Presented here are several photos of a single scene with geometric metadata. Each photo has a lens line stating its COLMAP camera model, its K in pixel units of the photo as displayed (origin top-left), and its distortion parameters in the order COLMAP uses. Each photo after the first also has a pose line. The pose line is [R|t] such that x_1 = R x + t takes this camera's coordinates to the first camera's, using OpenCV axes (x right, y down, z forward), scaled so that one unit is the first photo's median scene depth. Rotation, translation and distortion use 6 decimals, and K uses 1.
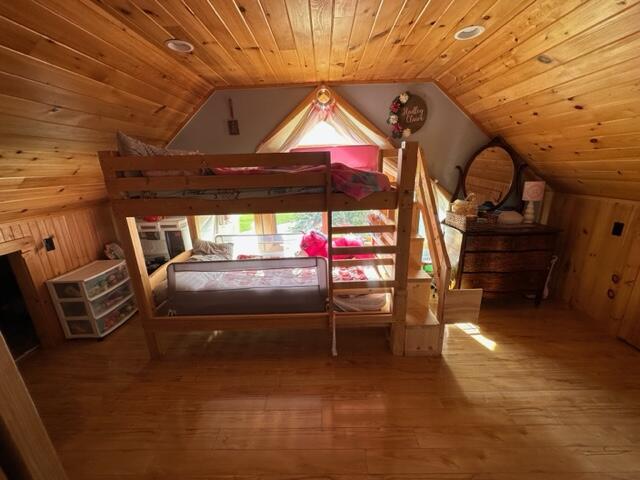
lens RADIAL K [[255.2, 0, 320.8], [0, 255.2, 240.0], [0, 0, 1]] dist [-0.002393, -0.000107]
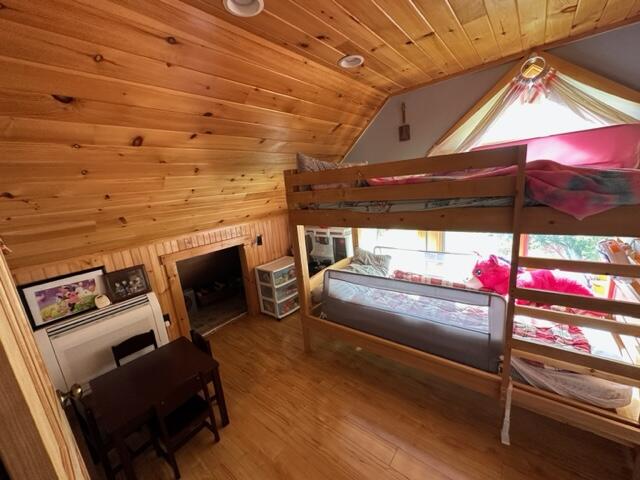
lens RADIAL K [[255.2, 0, 320.8], [0, 255.2, 240.0], [0, 0, 1]] dist [-0.002393, -0.000107]
pose [[0.781328, 0.091300, -0.617407, 0.038550], [-0.106765, 0.994213, 0.011909, -0.040306], [0.614922, 0.056613, 0.786554, 0.130357]]
